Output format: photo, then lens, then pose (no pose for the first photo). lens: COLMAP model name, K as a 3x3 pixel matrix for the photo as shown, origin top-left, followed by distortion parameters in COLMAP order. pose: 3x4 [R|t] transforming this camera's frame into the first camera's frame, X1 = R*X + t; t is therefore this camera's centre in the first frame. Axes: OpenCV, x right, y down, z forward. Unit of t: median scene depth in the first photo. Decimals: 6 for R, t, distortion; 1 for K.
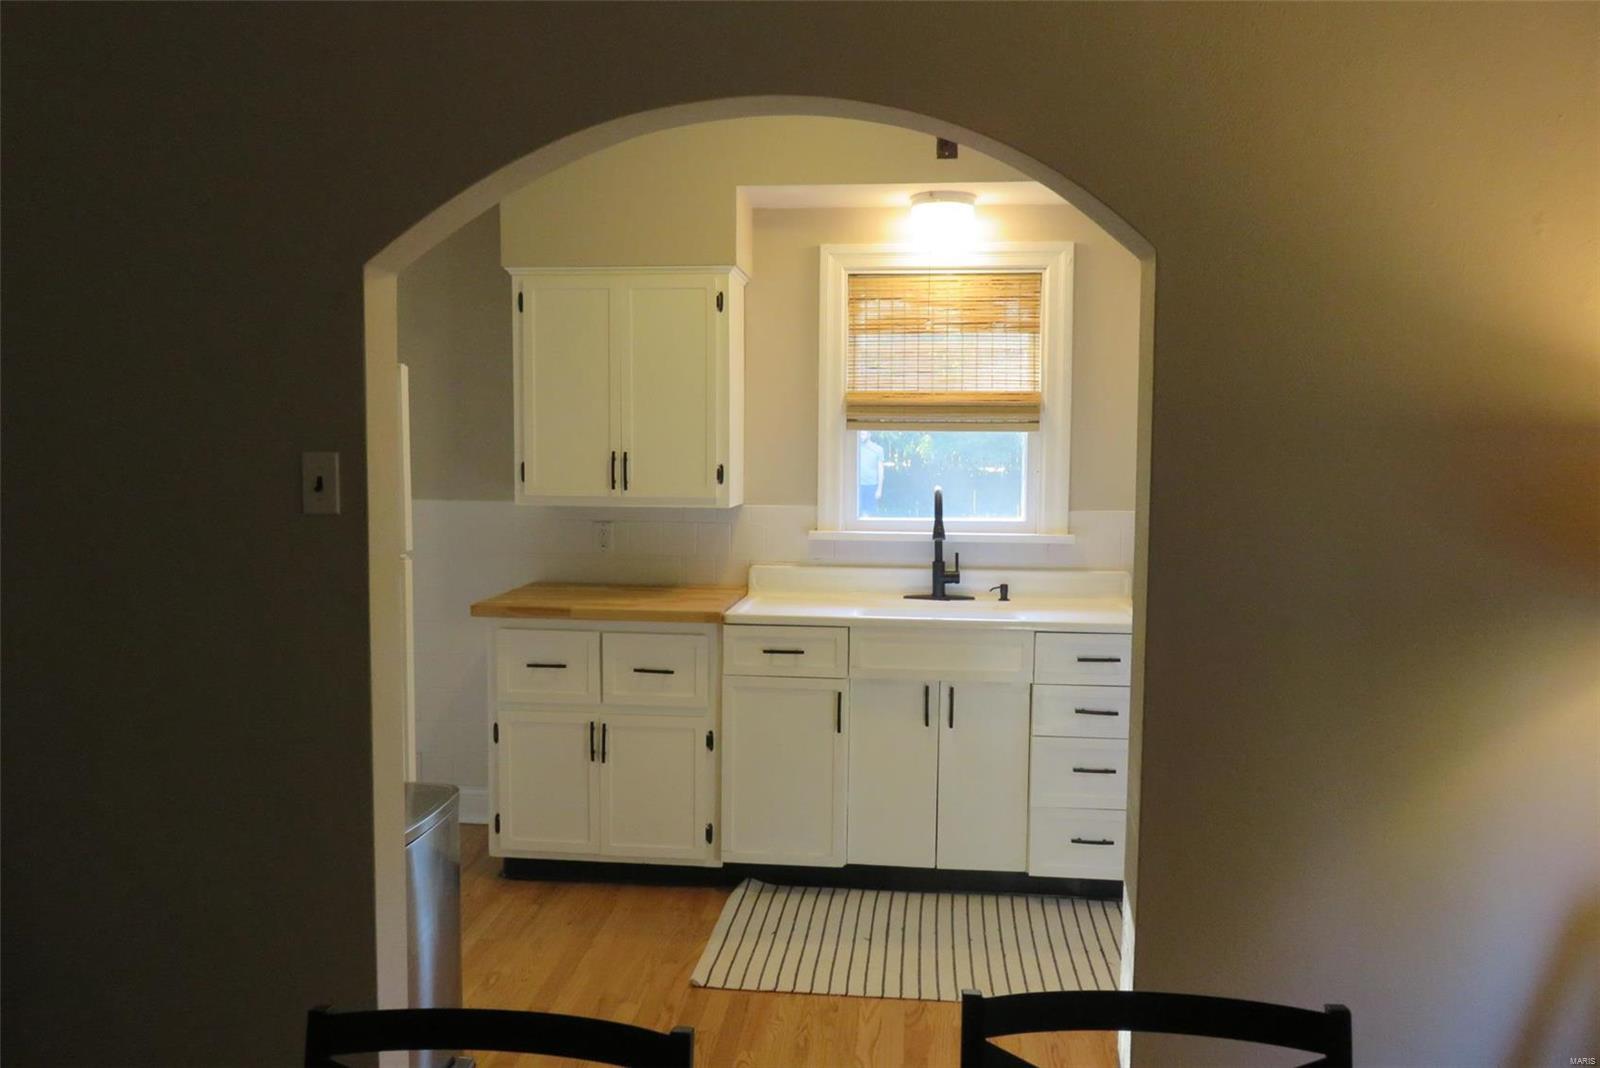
lens RADIAL K [[1184.5, 0, 811.6], [0, 1184.5, 531.8], [0, 0, 1]] dist [-0.021883, 0.013715]
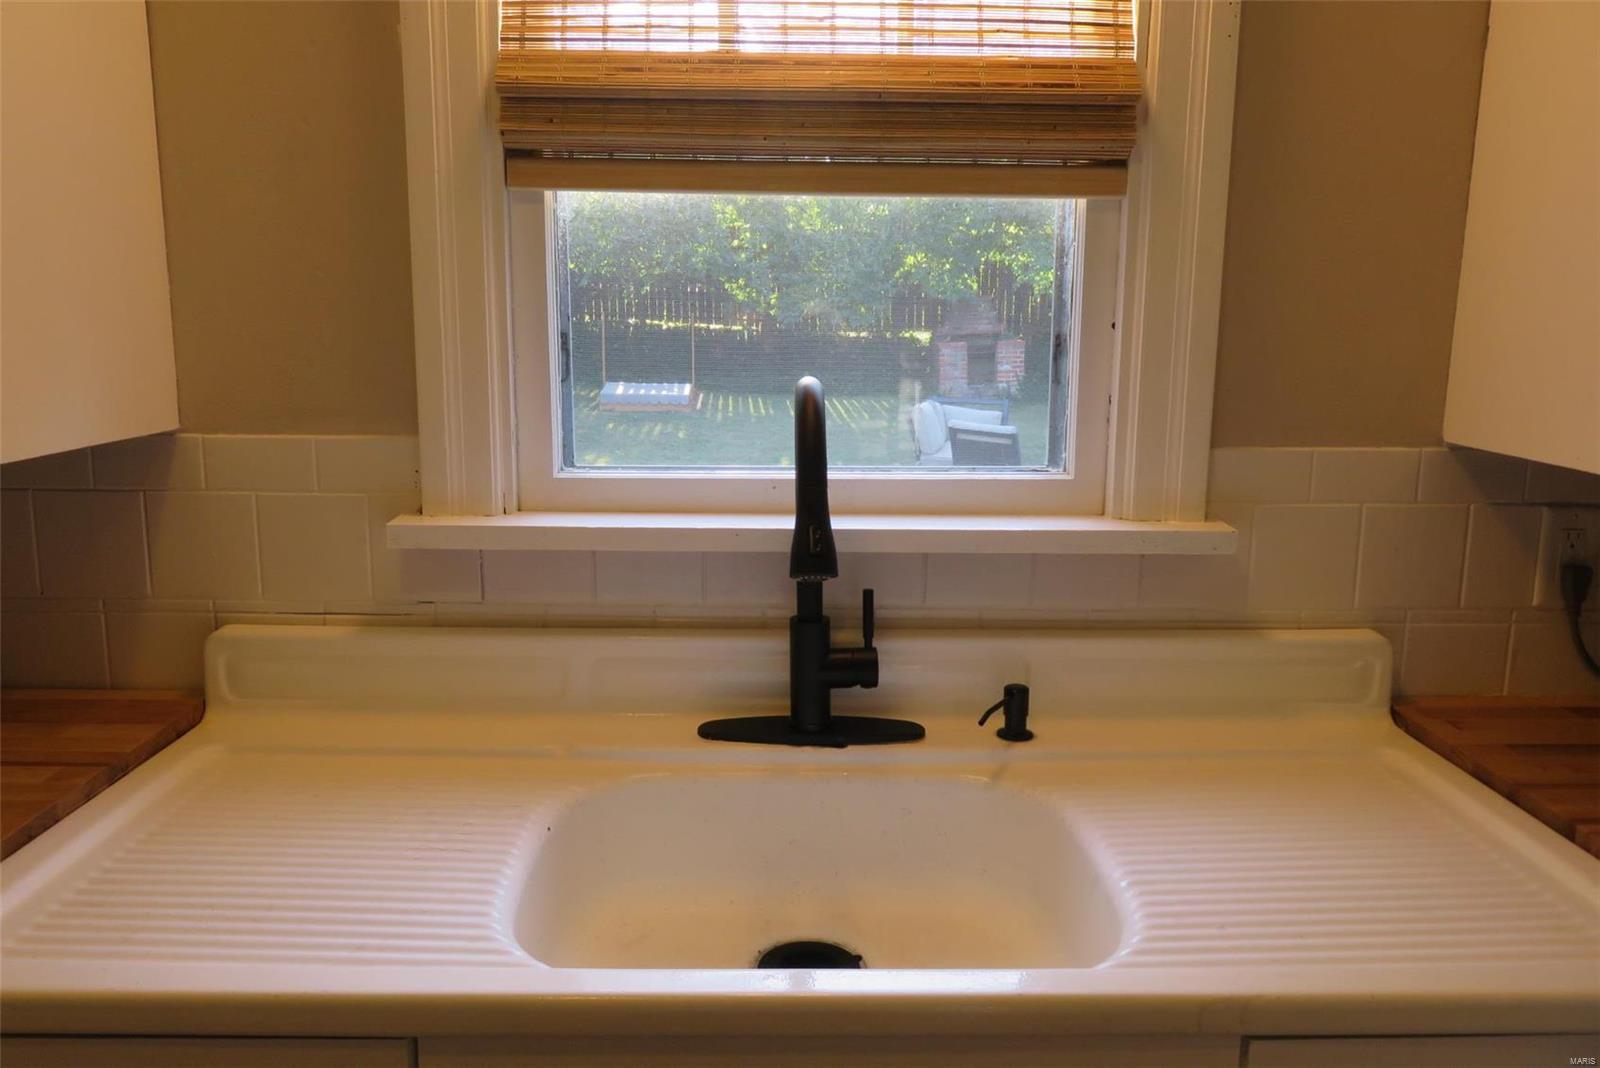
lens RADIAL K [[1184.5, 0, 807.1], [0, 1184.5, 536.2], [0, 0, 1]] dist [-0.021883, 0.013715]
pose [[0.993029, -0.019434, 0.116255, 0.070079], [0.005893, 0.993267, 0.115701, -0.031566], [-0.117720, -0.114210, 0.986457, 0.690348]]
